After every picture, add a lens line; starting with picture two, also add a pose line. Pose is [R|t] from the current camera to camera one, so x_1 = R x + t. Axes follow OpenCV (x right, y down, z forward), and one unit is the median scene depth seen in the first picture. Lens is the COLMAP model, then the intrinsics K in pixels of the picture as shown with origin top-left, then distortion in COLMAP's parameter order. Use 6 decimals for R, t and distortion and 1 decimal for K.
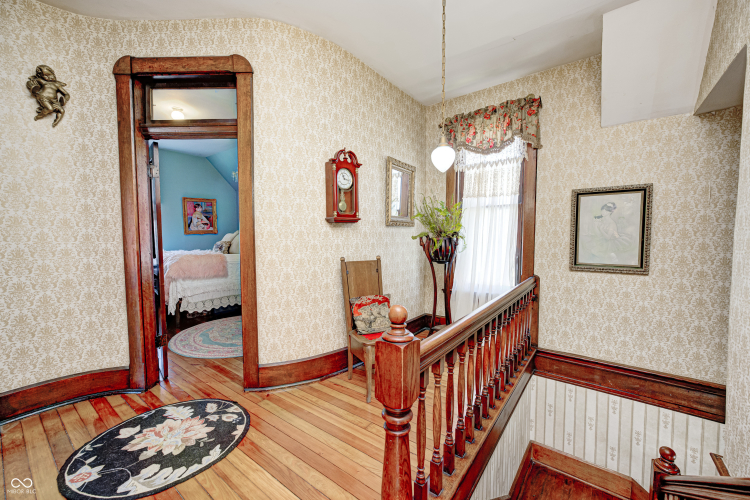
lens RADIAL K [[295.1, 0, 377.2], [0, 295.1, 249.7], [0, 0, 1]] dist [-0.003216, 0.000225]
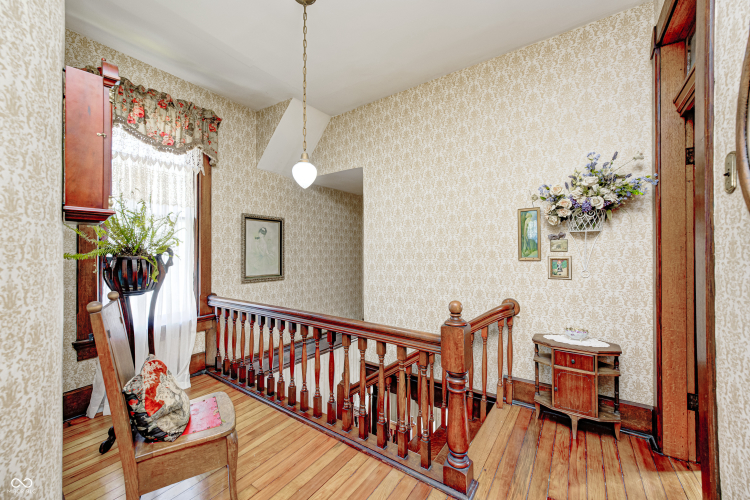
lens RADIAL K [[295.1, 0, 376.0], [0, 295.1, 251.0], [0, 0, 1]] dist [-0.003216, 0.000225]
pose [[-0.038353, 0.003826, 0.999257, -0.496791], [0.042722, 0.999085, -0.002186, -0.029385], [-0.998351, 0.042607, -0.038482, 0.516501]]
